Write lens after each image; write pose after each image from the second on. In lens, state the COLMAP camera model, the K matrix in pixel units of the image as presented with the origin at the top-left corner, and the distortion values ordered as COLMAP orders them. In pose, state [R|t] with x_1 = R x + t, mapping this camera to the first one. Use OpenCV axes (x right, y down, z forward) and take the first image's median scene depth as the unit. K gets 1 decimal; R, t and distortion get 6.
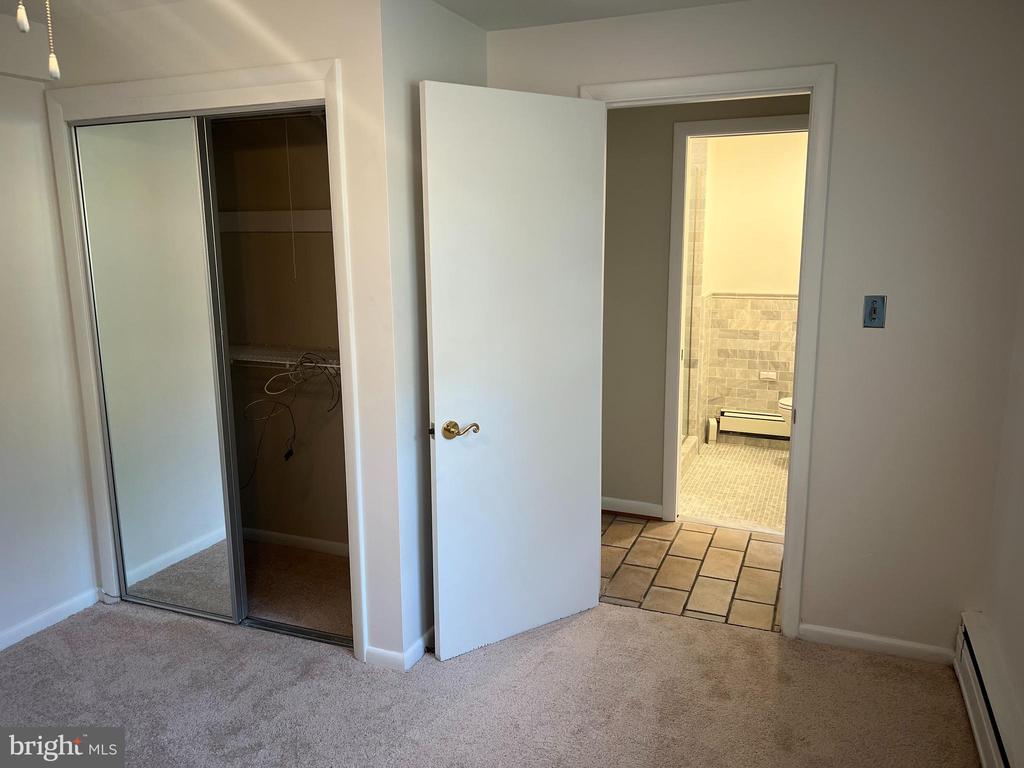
lens RADIAL K [[771.4, 0, 513.1], [0, 771.4, 382.2], [0, 0, 1]] dist [0.089244, -0.092650]
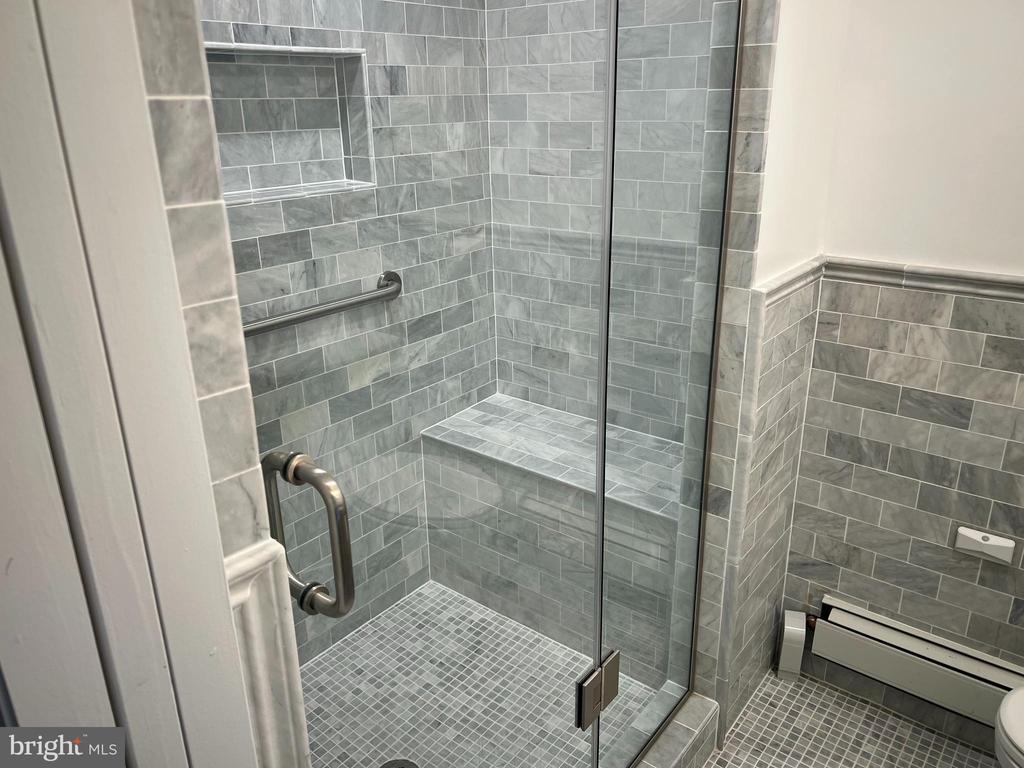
lens RADIAL K [[773.2, 0, 512.0], [0, 773.2, 384.0], [0, 0, 1]] dist [0.078107, -0.099054]
pose [[0.963218, 0.088394, -0.253767, 0.220869], [-0.045978, 0.984636, 0.168458, -0.114166], [0.264758, -0.150594, 0.952483, 0.664318]]
